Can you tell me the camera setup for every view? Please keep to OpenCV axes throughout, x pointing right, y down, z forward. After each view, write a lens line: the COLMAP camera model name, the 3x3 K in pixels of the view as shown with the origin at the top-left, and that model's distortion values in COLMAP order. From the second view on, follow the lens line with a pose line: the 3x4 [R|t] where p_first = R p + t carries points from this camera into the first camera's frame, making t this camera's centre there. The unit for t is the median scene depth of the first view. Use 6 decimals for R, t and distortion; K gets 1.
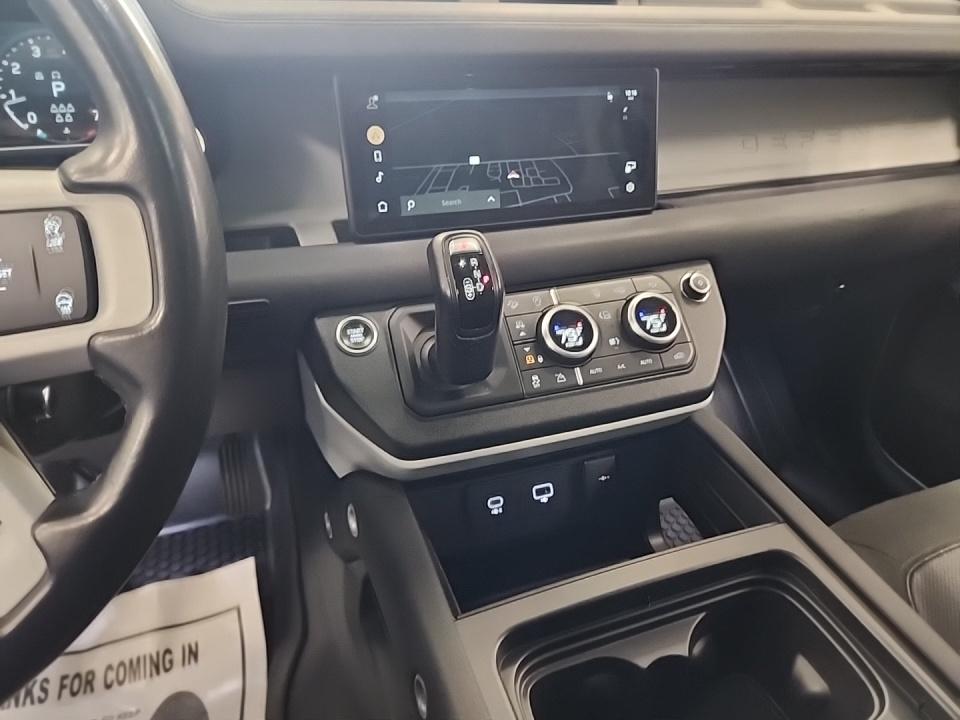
lens RADIAL K [[645.6, 0, 485.6], [0, 645.6, 359.5], [0, 0, 1]] dist [0.062489, -0.036867]
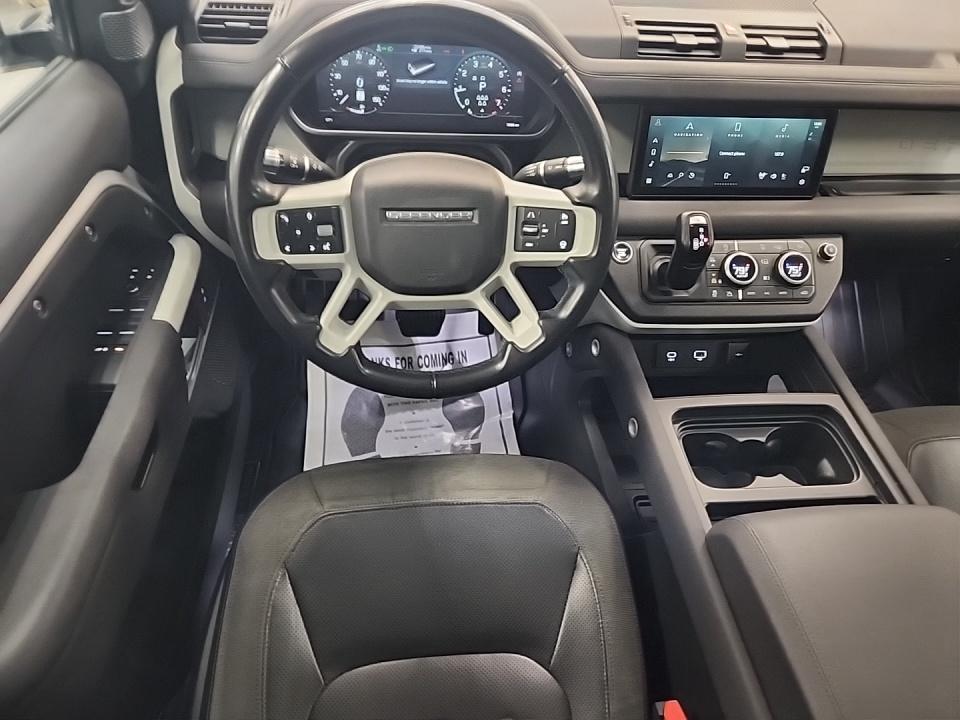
lens RADIAL K [[645.6, 0, 479.6], [0, 645.6, 353.1], [0, 0, 1]] dist [0.062489, -0.036867]
pose [[0.965141, 0.199109, -0.169877, -0.204630], [-0.161577, 0.963875, 0.211750, -0.080415], [0.205902, -0.176920, 0.962447, -0.872103]]
